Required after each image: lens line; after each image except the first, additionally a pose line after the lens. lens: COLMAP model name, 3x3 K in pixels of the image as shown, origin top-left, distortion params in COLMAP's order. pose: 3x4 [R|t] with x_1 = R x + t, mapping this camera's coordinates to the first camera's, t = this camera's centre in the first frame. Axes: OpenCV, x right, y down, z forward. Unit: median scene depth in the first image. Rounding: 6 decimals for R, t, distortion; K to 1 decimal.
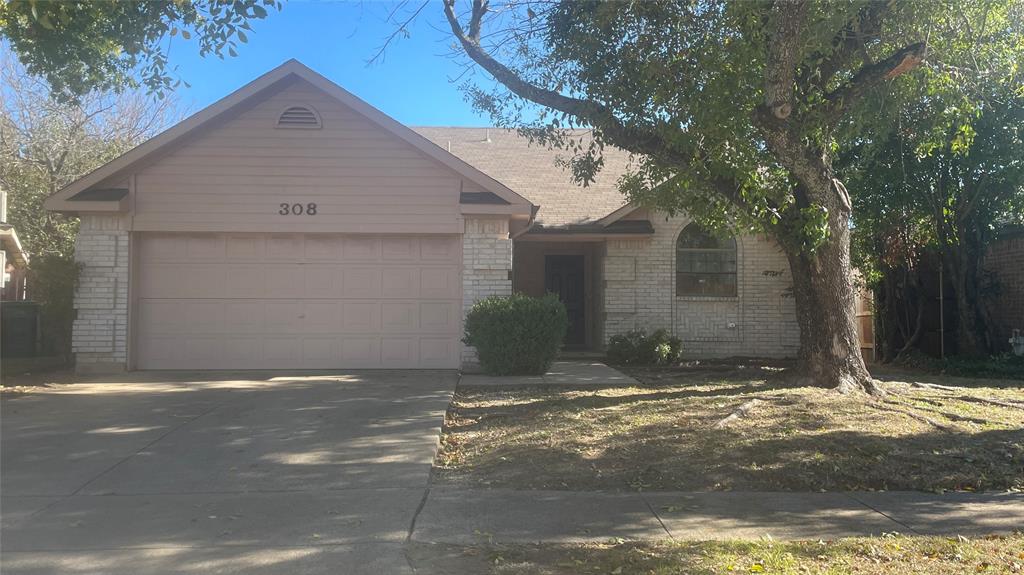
lens RADIAL K [[801.7, 0, 512.0], [0, 801.7, 287.5], [0, 0, 1]] dist [0.004710, 0.000440]
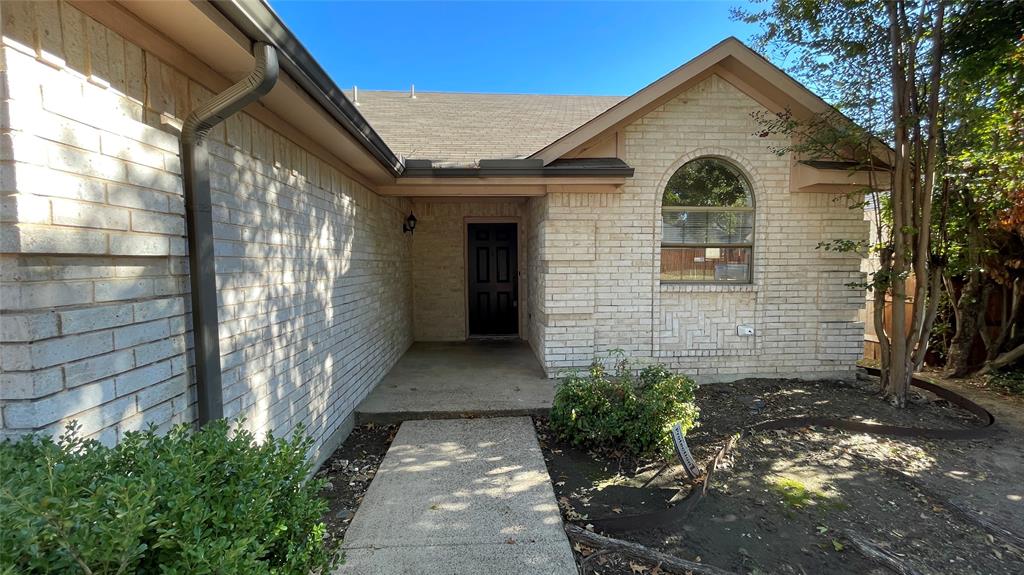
lens RADIAL K [[424.7, 0, 511.7], [0, 424.7, 288.4], [0, 0, 1]] dist [-0.002473, 0.000304]
pose [[0.998836, -0.011663, 0.046800, 0.075798], [0.007339, 0.995776, 0.091521, -0.017157], [-0.047670, -0.091071, 0.994703, 0.681421]]
